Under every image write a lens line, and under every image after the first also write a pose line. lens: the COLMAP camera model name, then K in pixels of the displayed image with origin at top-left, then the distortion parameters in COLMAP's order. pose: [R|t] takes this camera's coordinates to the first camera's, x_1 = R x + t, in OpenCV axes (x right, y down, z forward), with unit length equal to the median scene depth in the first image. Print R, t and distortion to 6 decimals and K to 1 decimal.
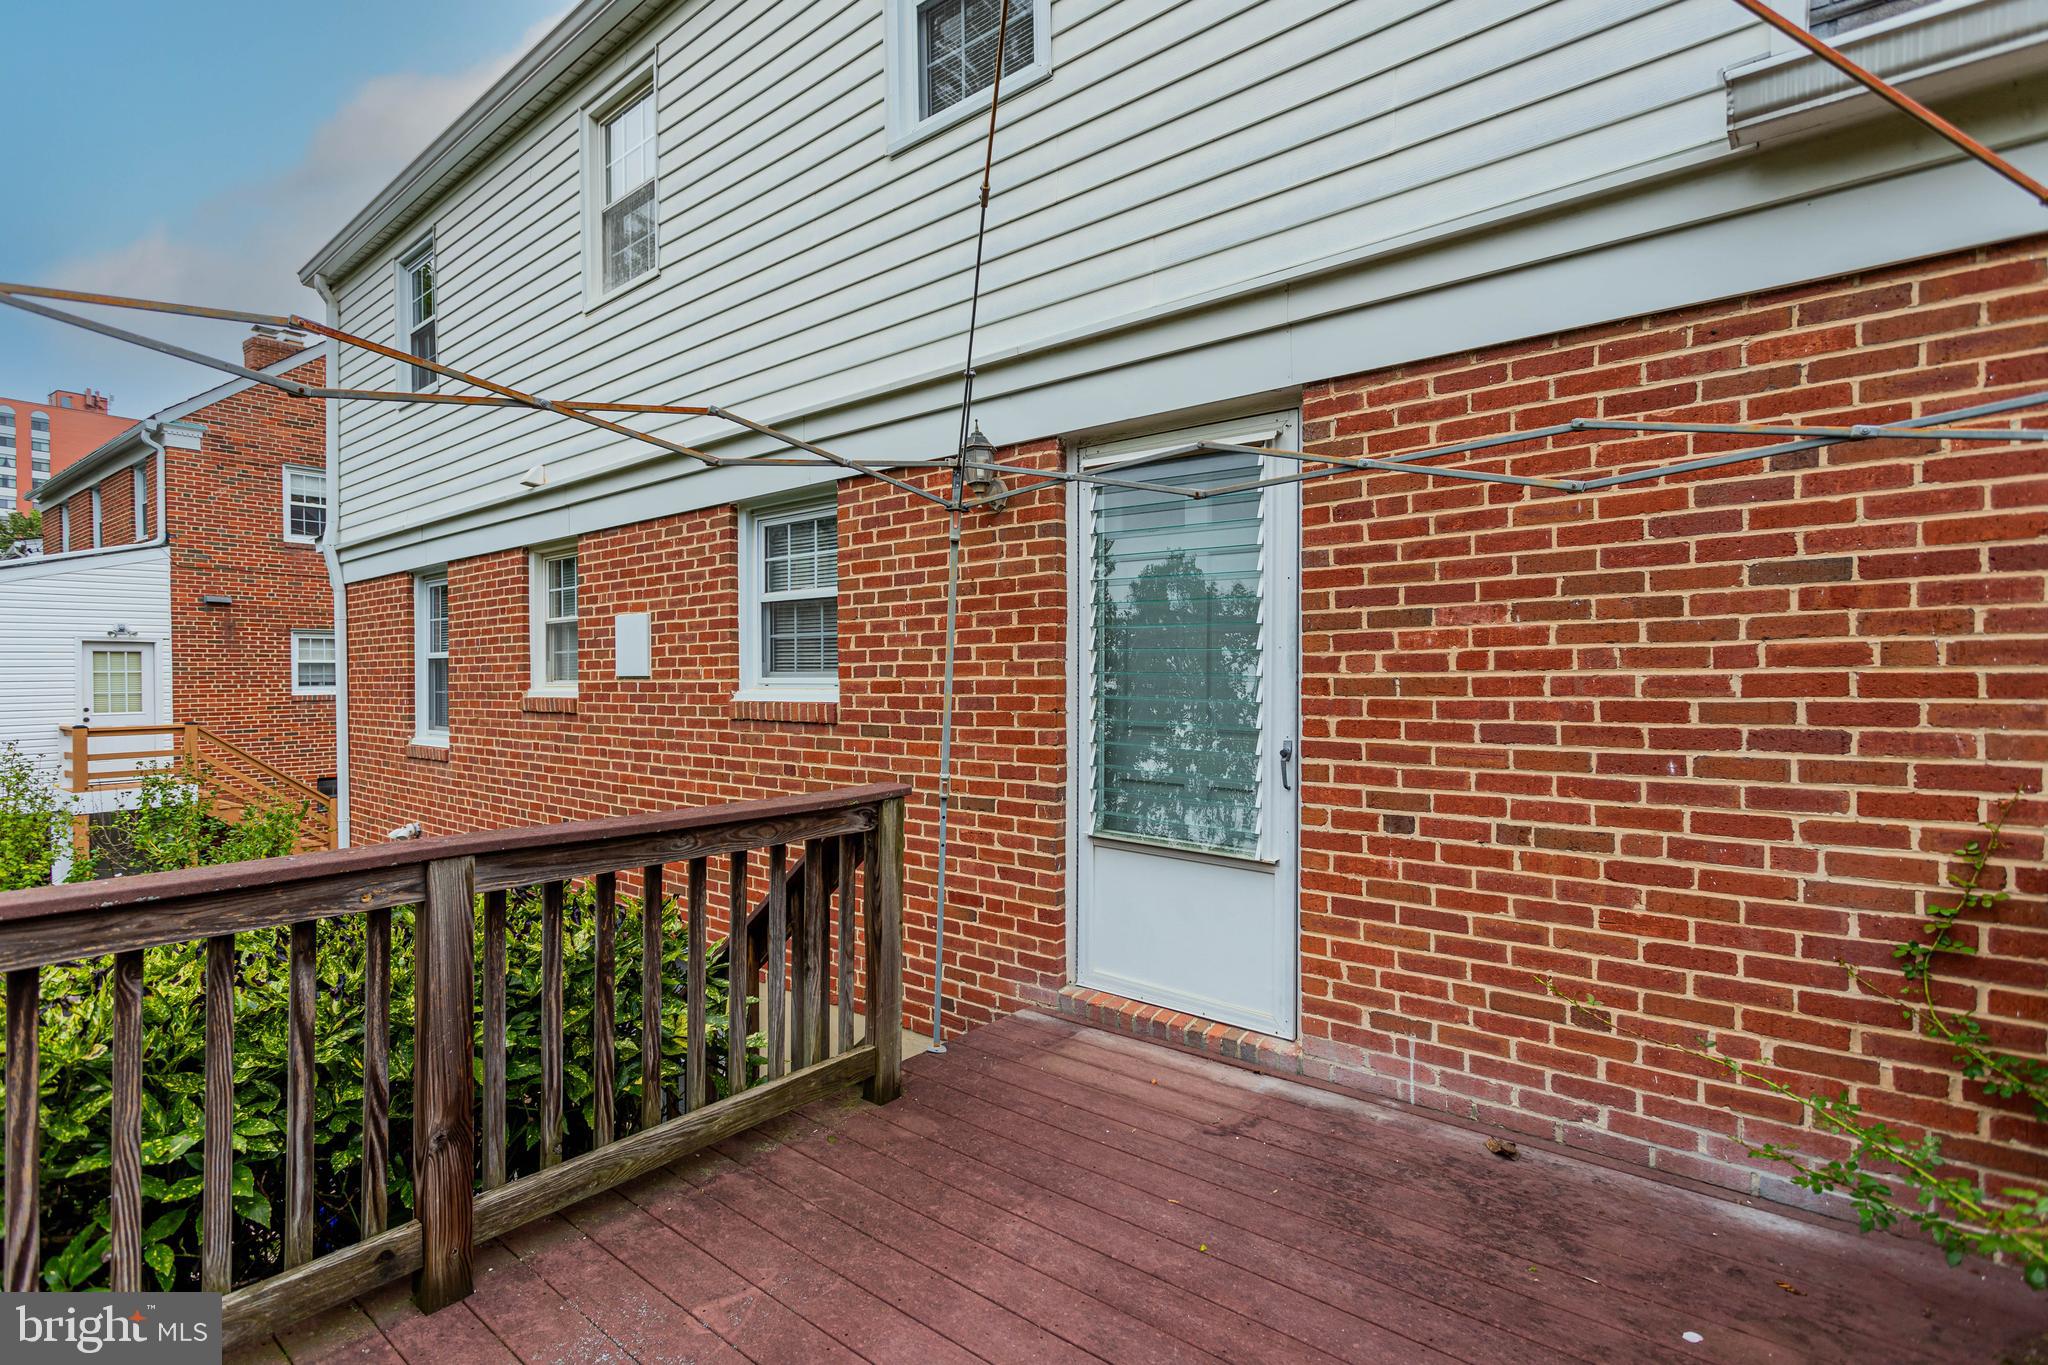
lens RADIAL K [[1001.9, 0, 1024.0], [0, 1001.9, 682.5], [0, 0, 1]] dist [-0.061492, 0.026336]
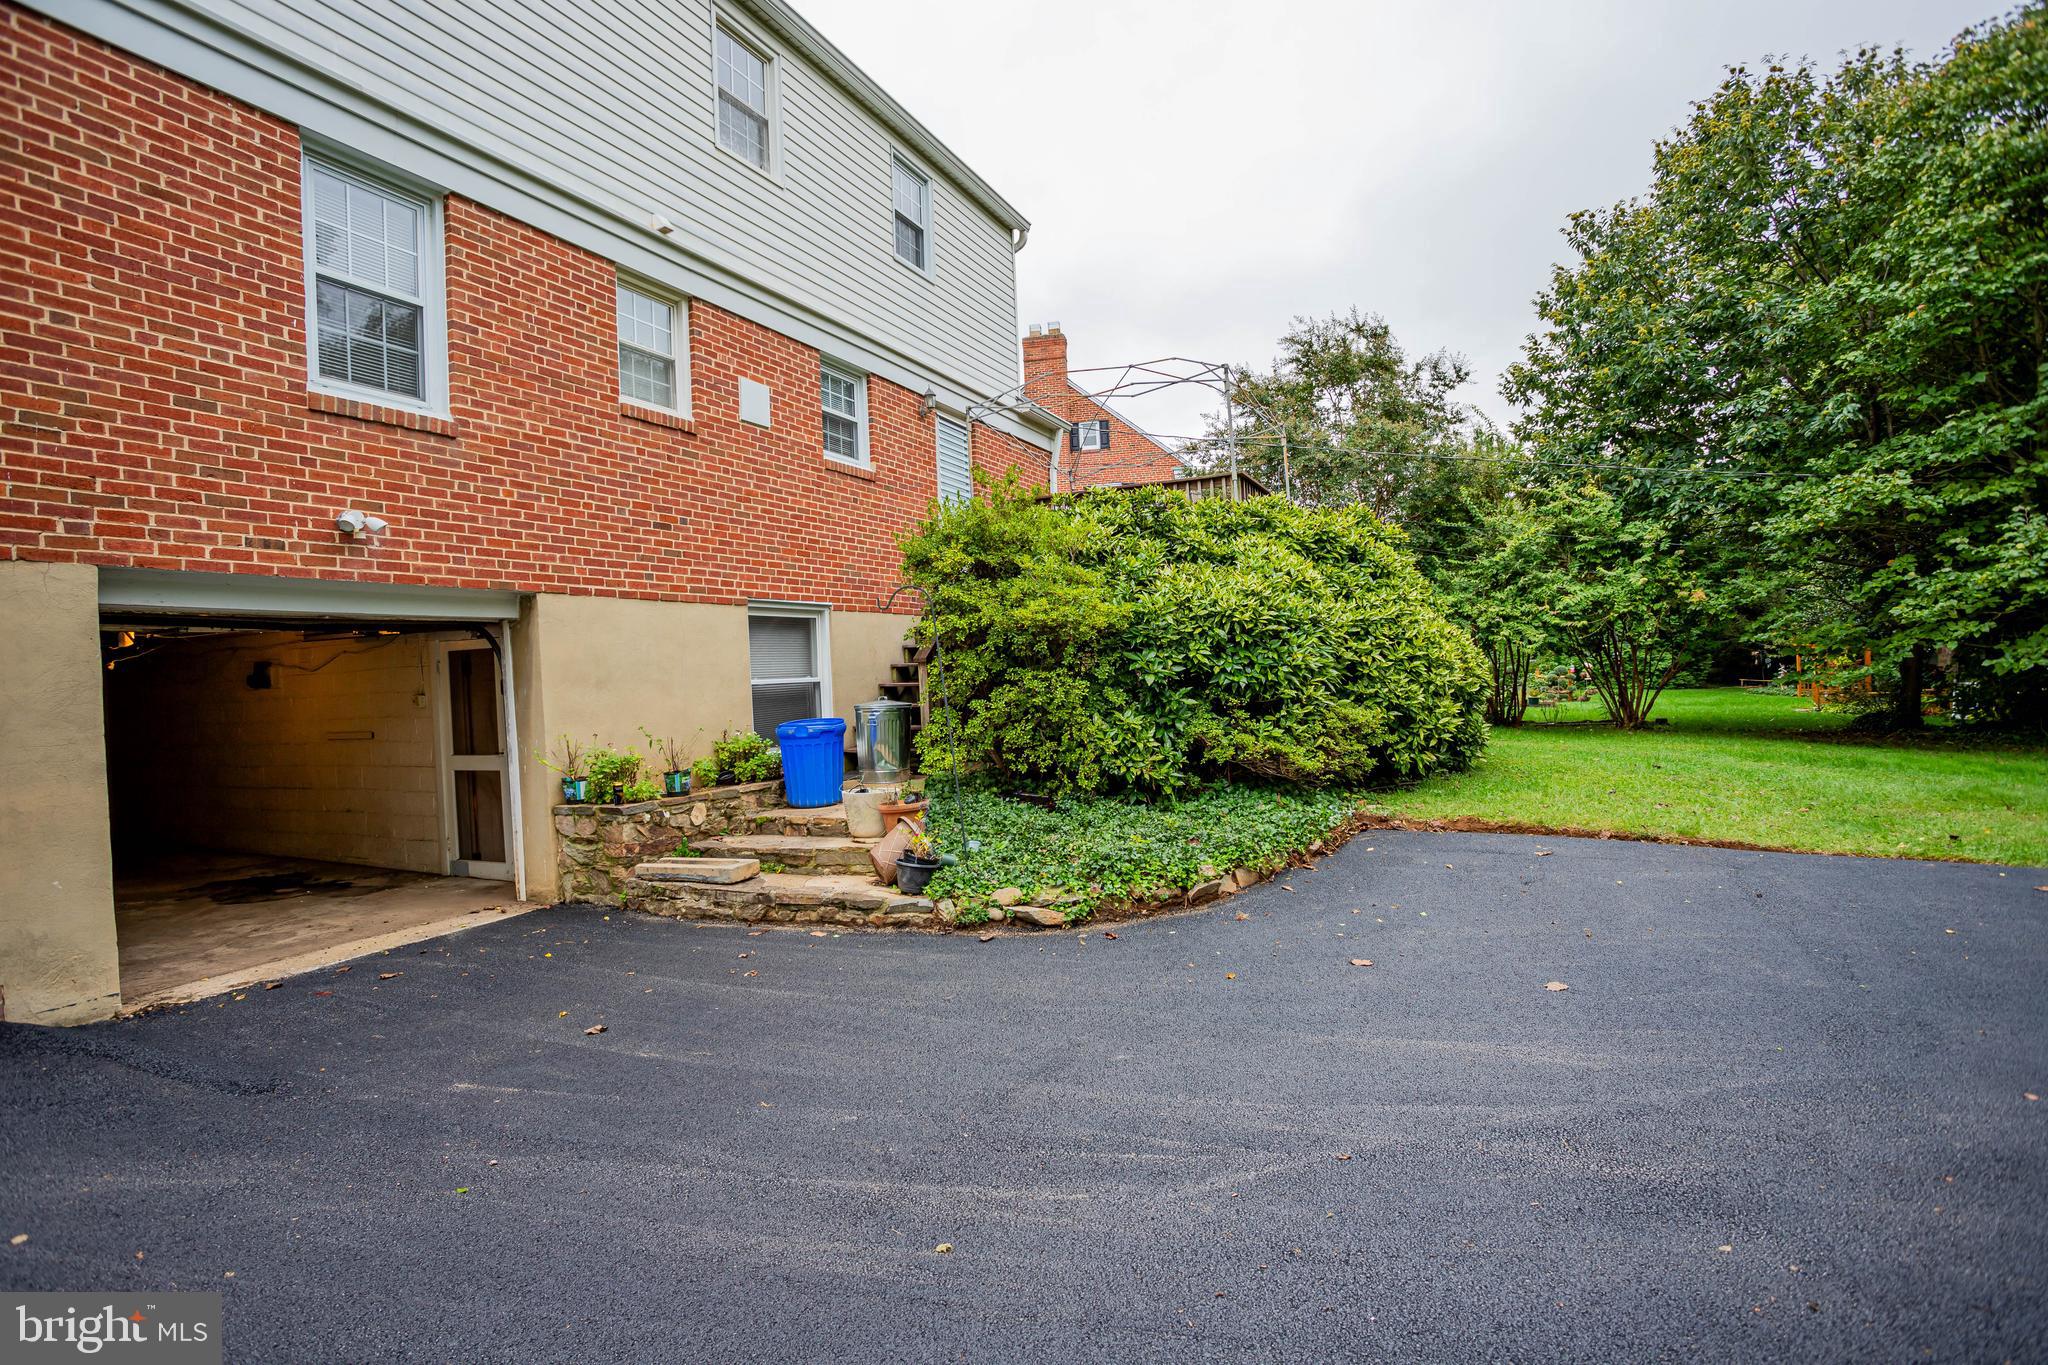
lens RADIAL K [[1001.9, 0, 1024.0], [0, 1001.9, 682.5], [0, 0, 1]] dist [-0.061492, 0.026336]
pose [[-0.252377, -0.001254, 0.967628, -2.082610], [0.043028, 0.998995, 0.012517, 0.407168], [-0.966672, 0.044794, -0.252069, 1.091182]]
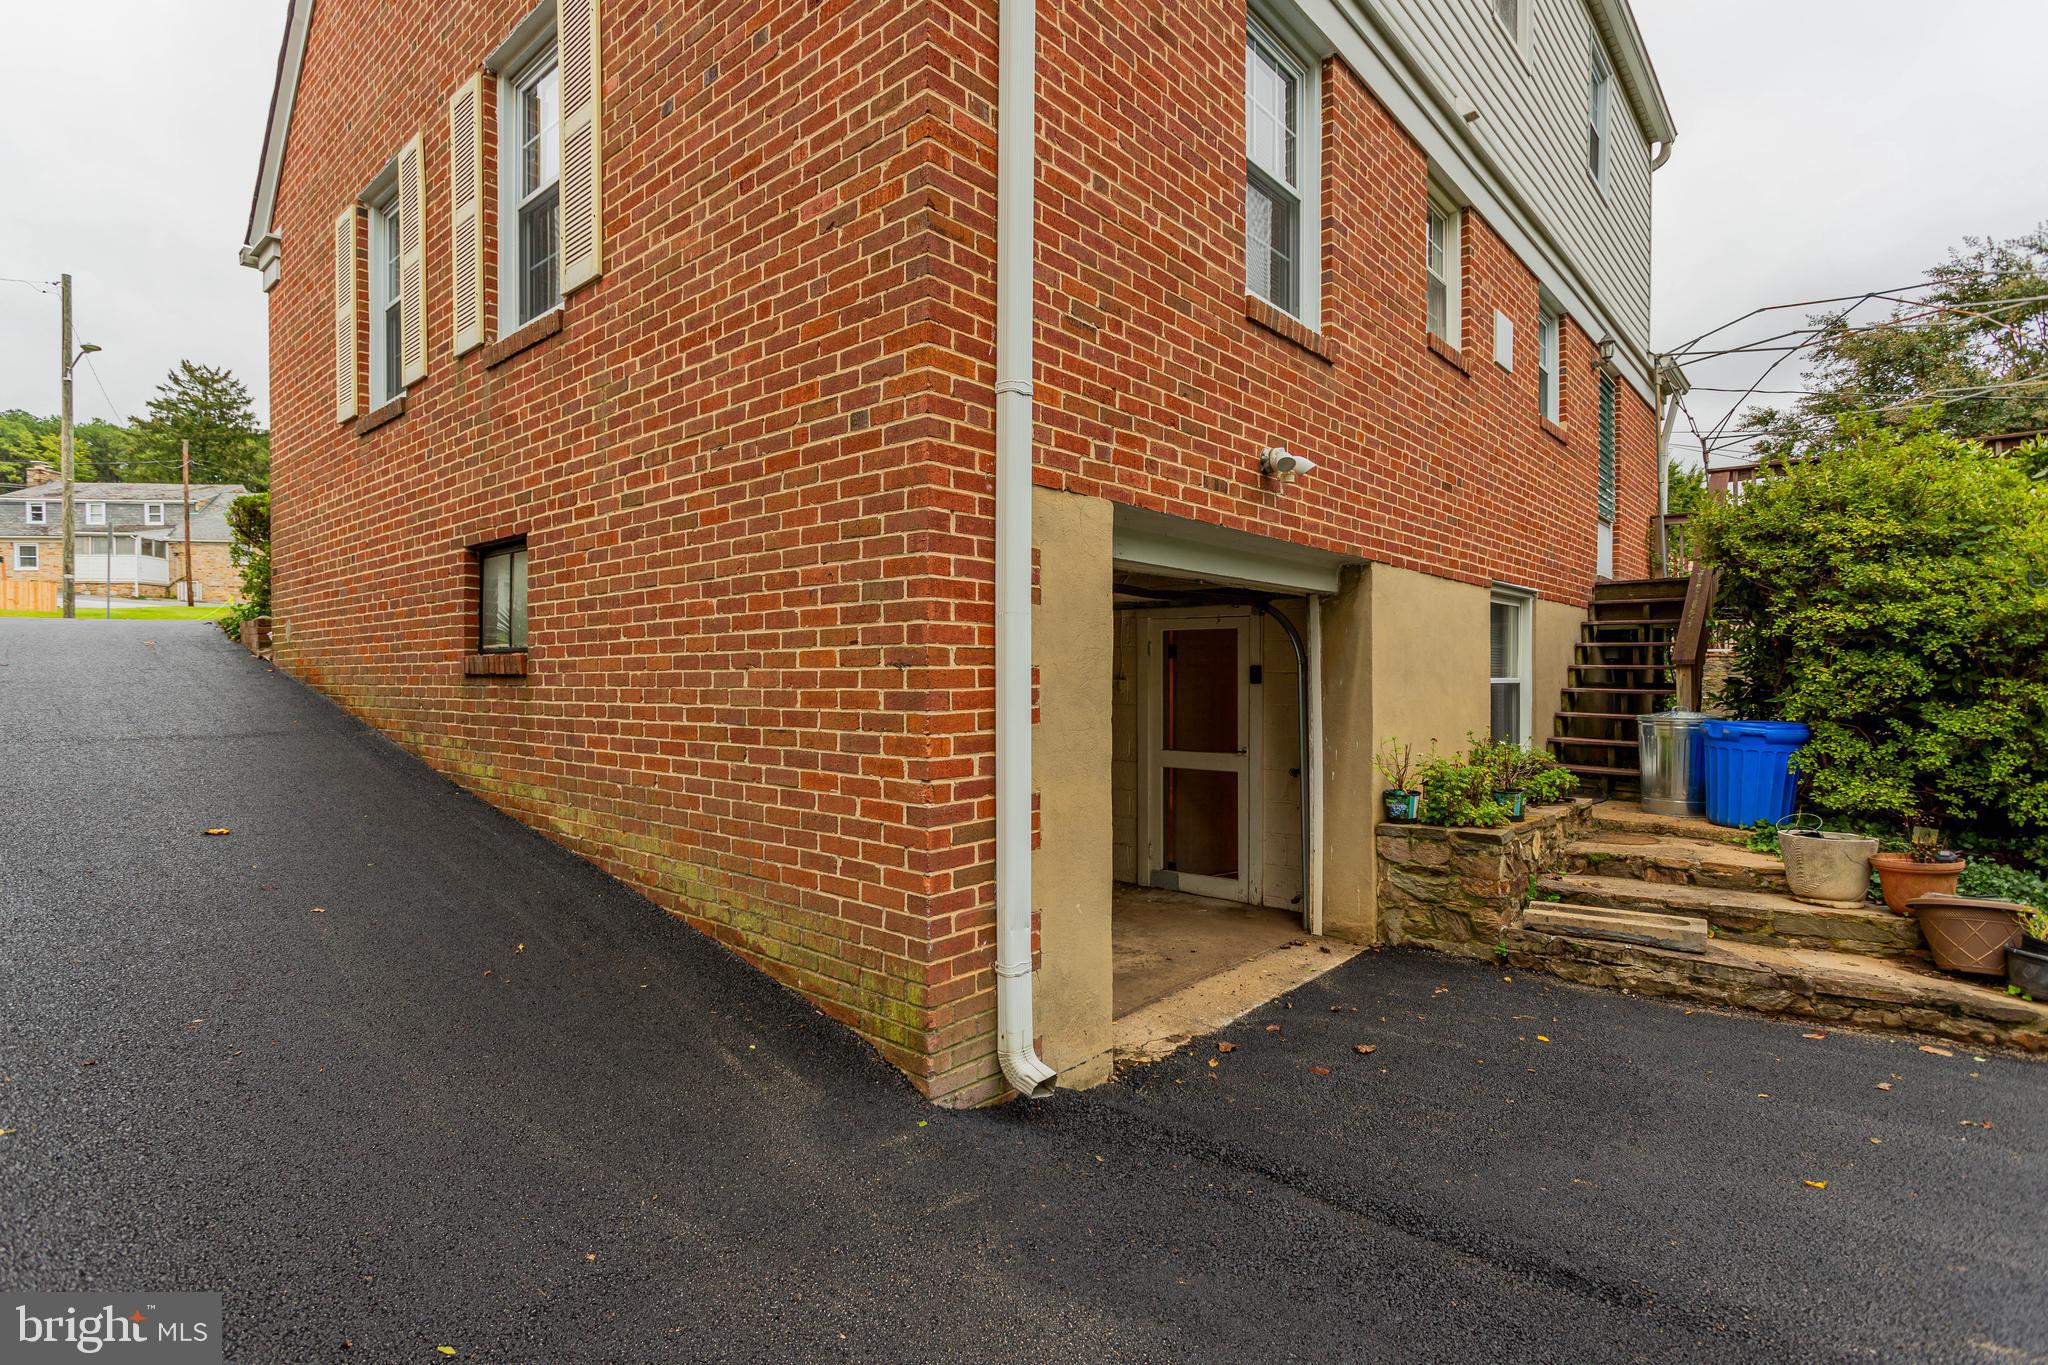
lens RADIAL K [[976.8, 0, 1024.0], [0, 976.8, 682.5], [0, 0, 1]] dist [0.000869, 0.000076]
pose [[0.021151, -0.005265, 0.999762, -1.737861], [0.004453, 0.999977, 0.005172, 0.400853], [-0.999766, 0.004343, 0.021174, 1.694122]]
